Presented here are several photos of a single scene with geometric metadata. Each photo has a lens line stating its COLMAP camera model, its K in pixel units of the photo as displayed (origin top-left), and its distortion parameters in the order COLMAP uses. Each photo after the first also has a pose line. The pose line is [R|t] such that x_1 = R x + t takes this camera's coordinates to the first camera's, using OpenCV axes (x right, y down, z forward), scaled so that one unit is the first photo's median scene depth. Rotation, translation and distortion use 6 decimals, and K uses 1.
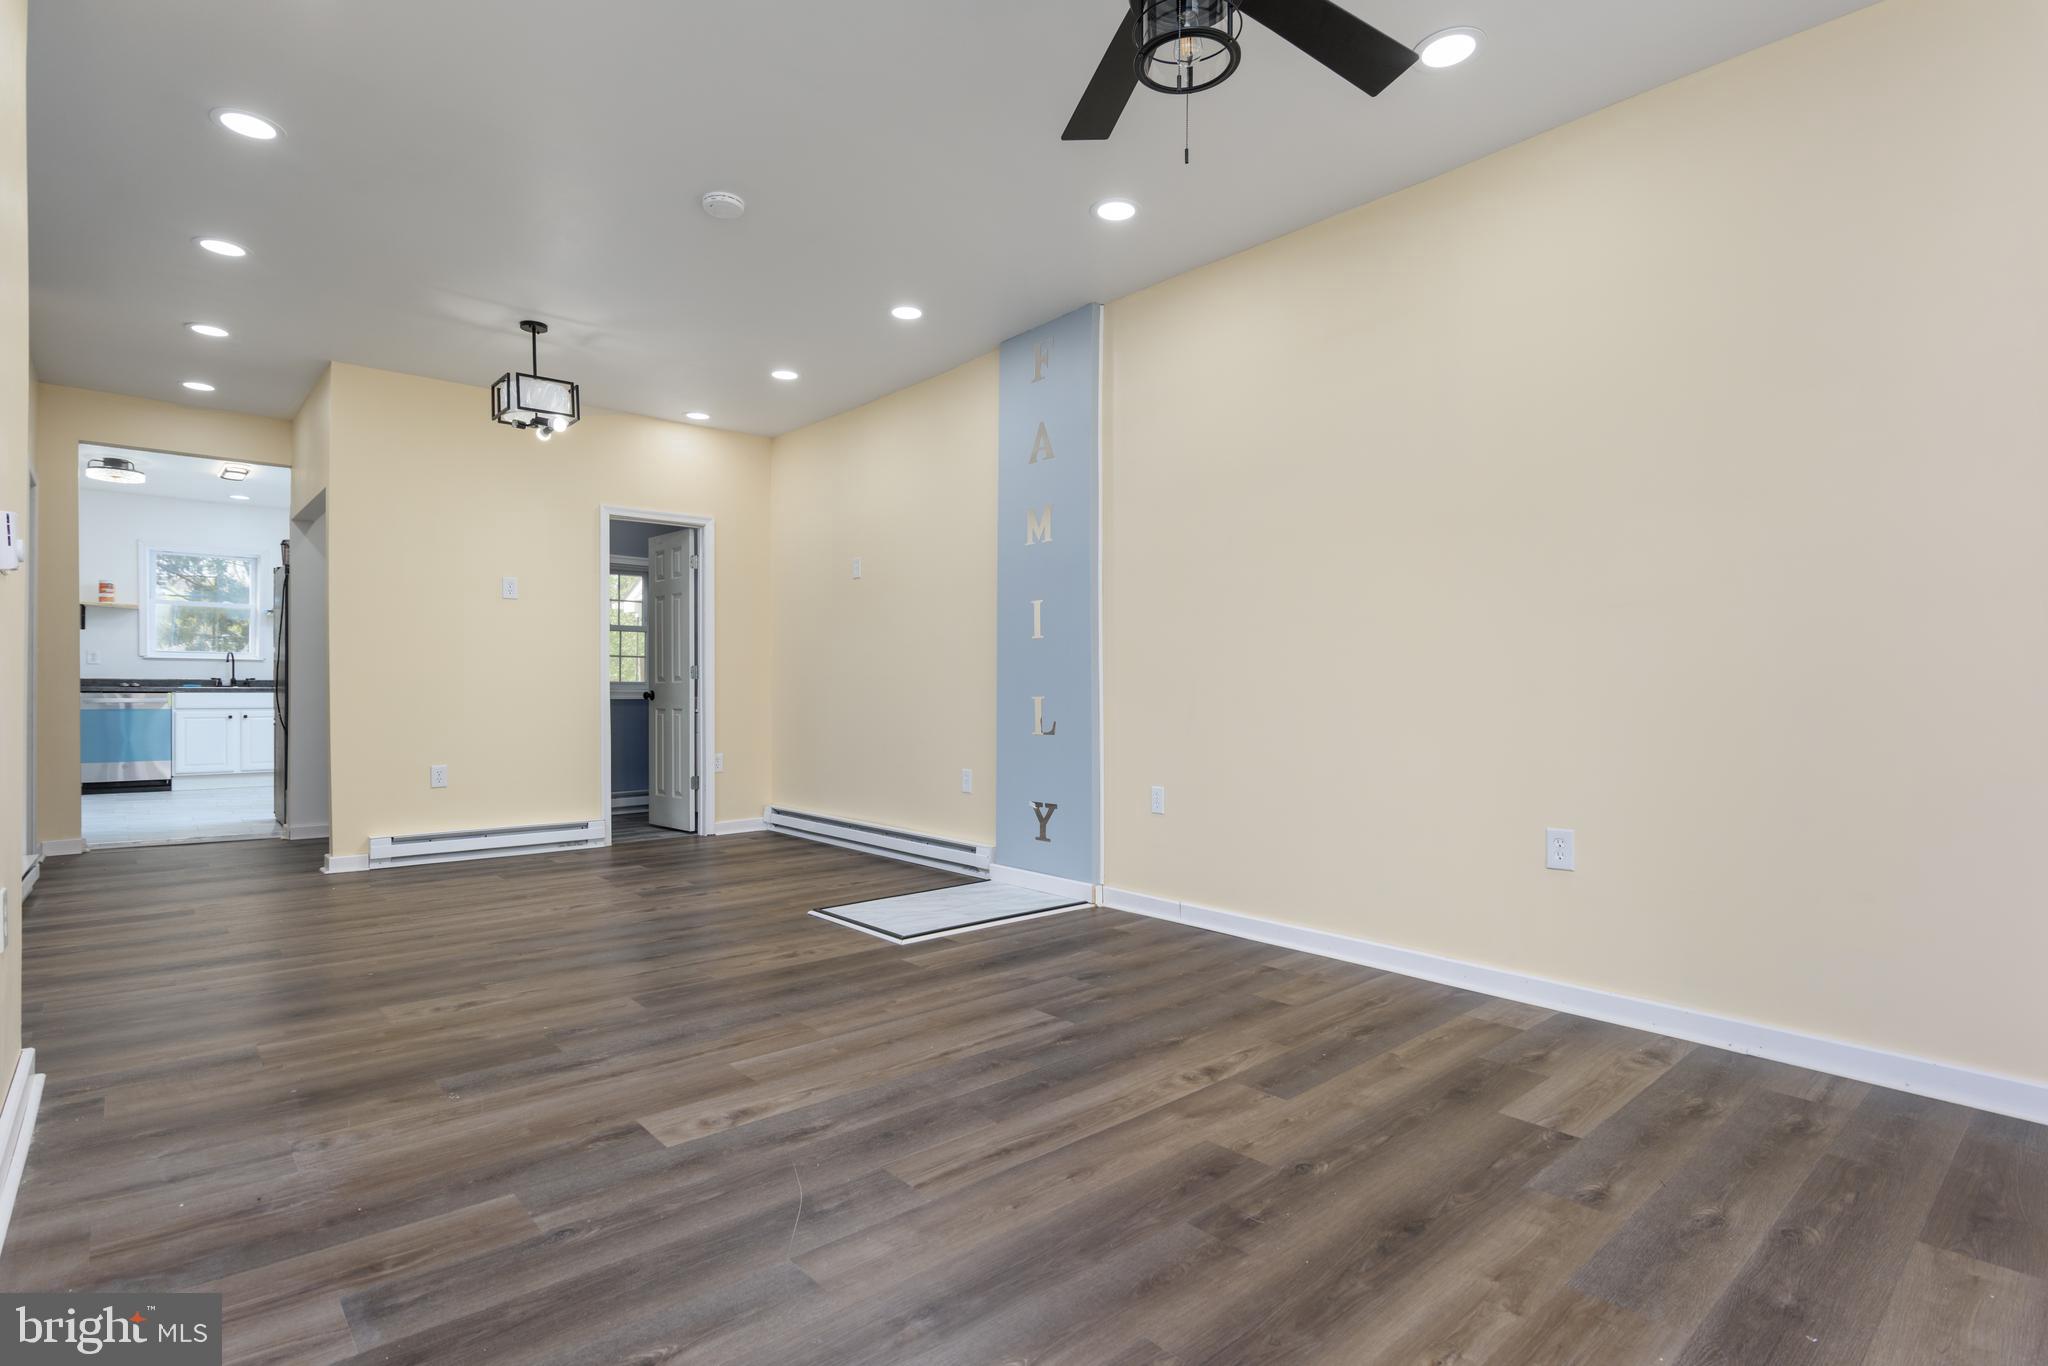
lens RADIAL K [[1010.1, 0, 1024.4], [0, 1010.1, 695.1], [0, 0, 1]] dist [0.000971, -0.000342]
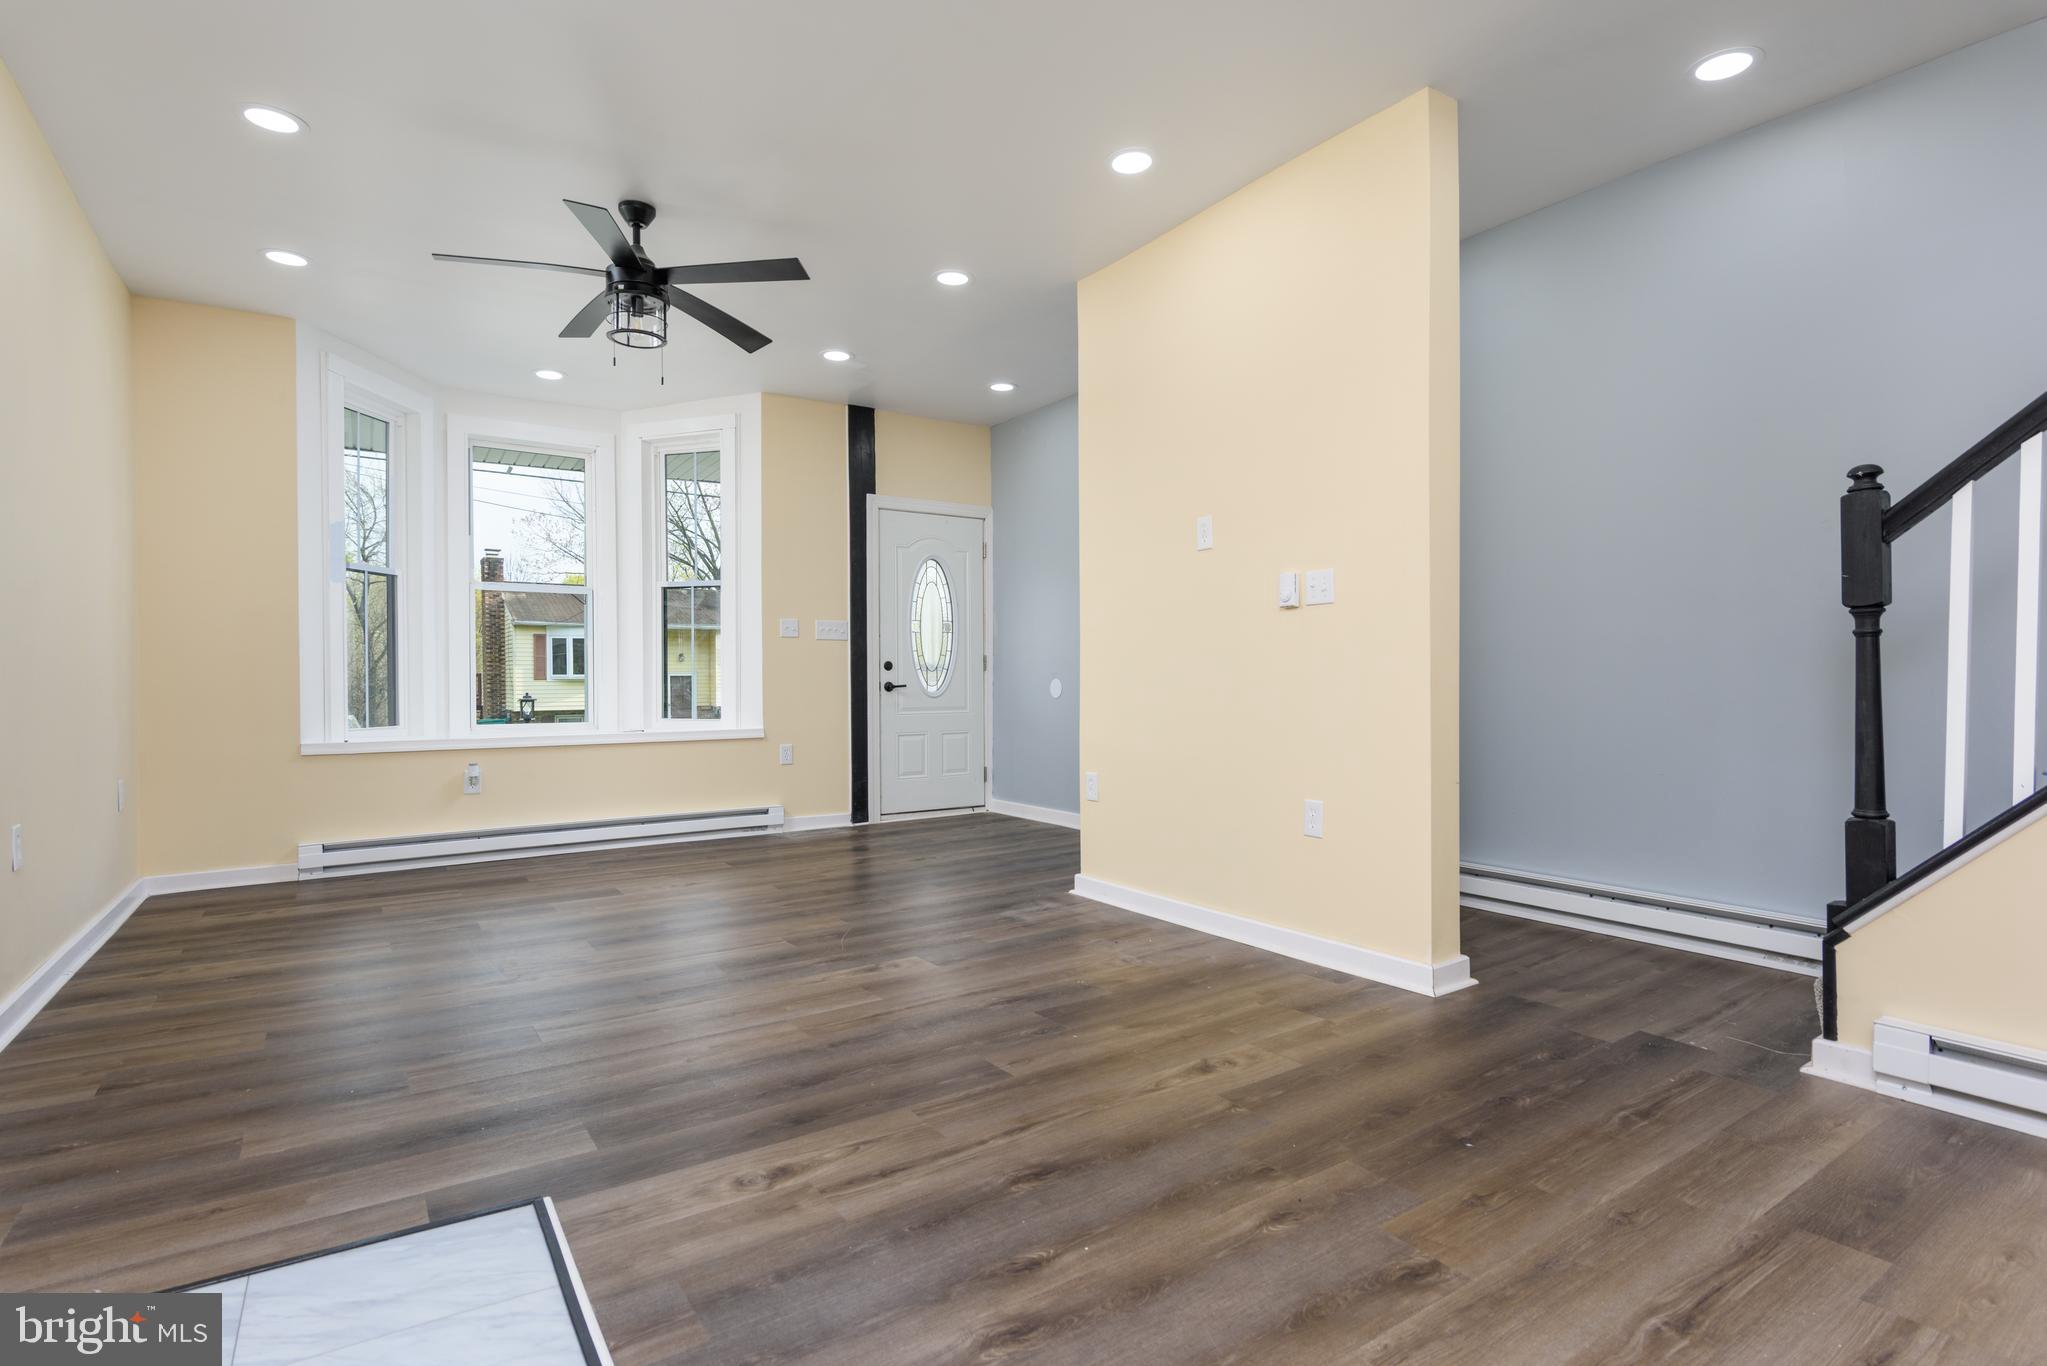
lens RADIAL K [[1002.1, 0, 1022.8], [0, 1002.1, 664.3], [0, 0, 1]] dist [0.000816, 0.000878]
pose [[-0.992141, 0.003097, 0.125083, -0.508296], [0.001563, 0.999922, -0.012363, -0.004203], [-0.125111, -0.012071, -0.992069, 1.808214]]
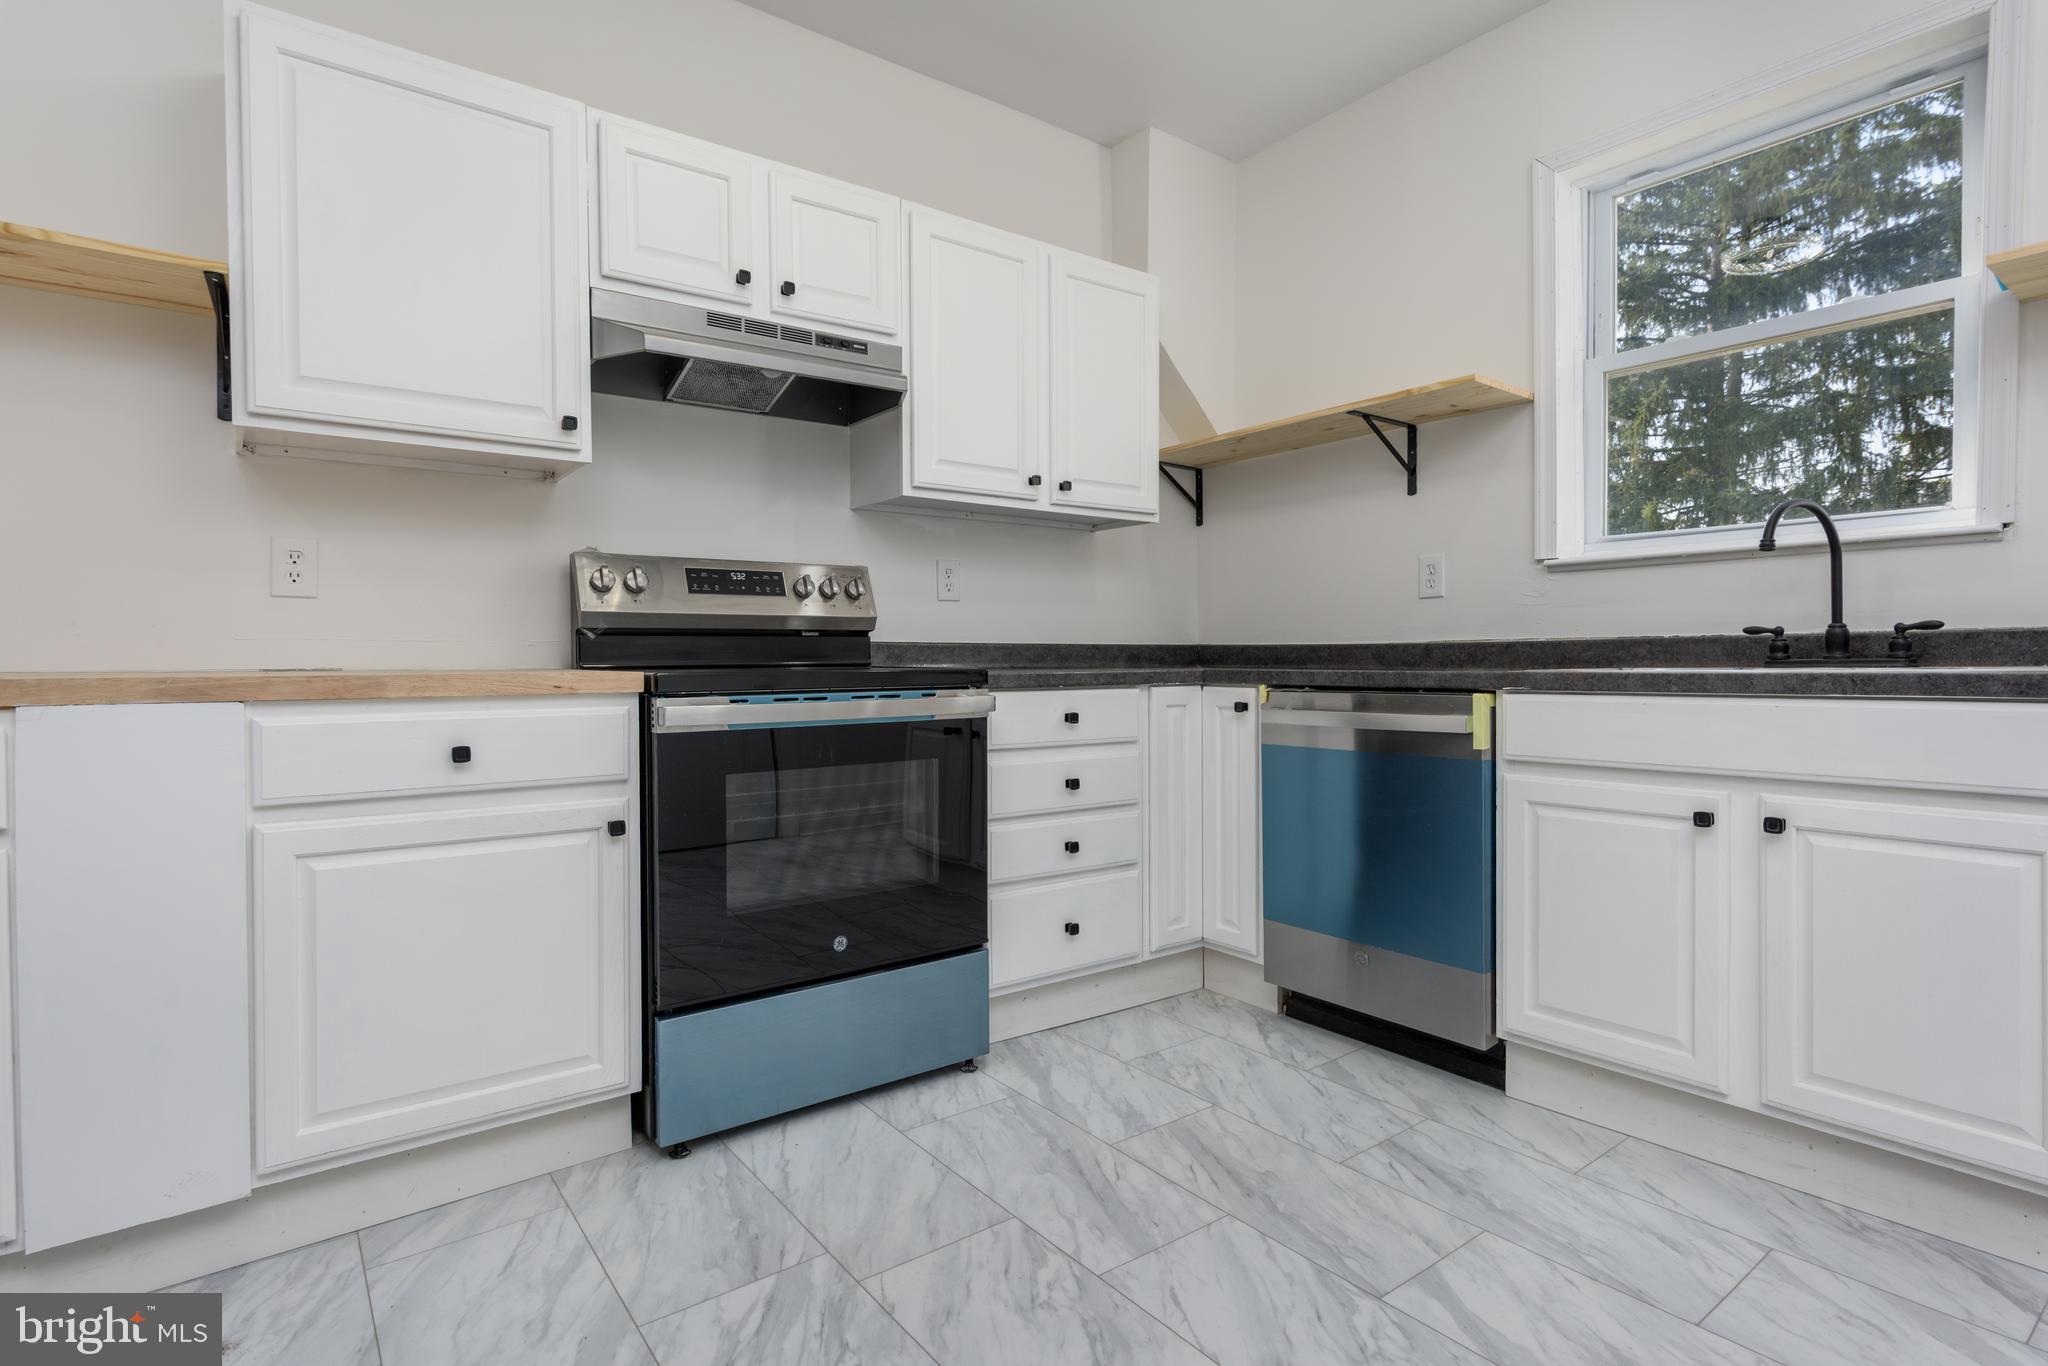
lens RADIAL K [[1024.0, 0, 1025.6], [0, 1024.0, 671.3], [0, 0, 1]] dist [0.000935, -0.000603]
pose [[-0.075827, 0.006152, -0.997102, -1.686394], [0.006111, 0.999965, 0.005705, -0.028006], [0.997102, -0.005661, -0.075862, 2.588860]]
